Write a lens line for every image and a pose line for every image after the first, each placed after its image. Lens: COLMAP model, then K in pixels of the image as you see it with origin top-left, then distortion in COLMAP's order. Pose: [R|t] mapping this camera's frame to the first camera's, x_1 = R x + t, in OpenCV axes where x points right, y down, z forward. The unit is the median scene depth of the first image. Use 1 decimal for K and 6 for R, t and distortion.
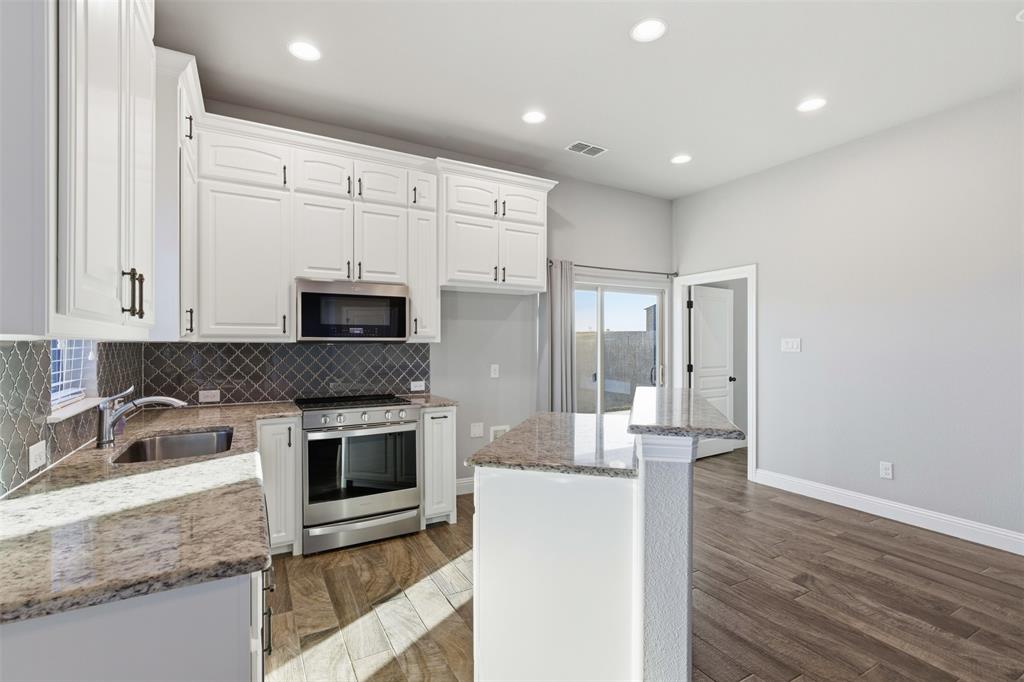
lens RADIAL K [[462.6, 0, 512.0], [0, 462.6, 341.0], [0, 0, 1]] dist [0.001228, 0.000346]
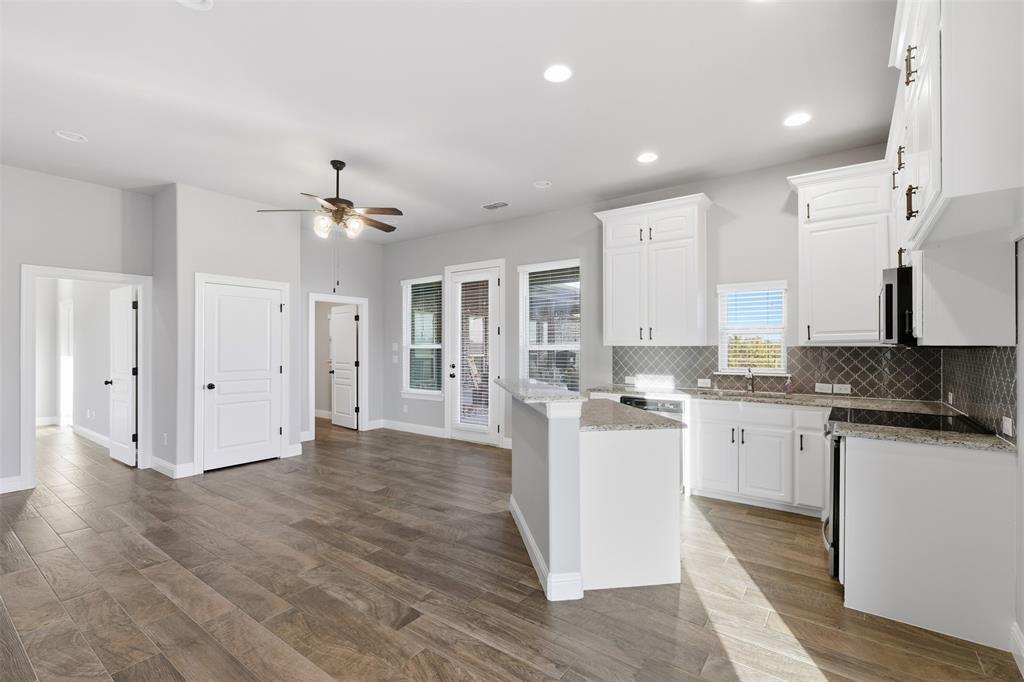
lens RADIAL K [[462.6, 0, 512.0], [0, 462.6, 341.0], [0, 0, 1]] dist [0.001228, 0.000346]
pose [[-0.910715, -0.008932, -0.412939, 0.808748], [-0.001754, 0.999841, -0.017759, 0.013185], [0.413031, -0.015449, -0.910586, 1.867200]]
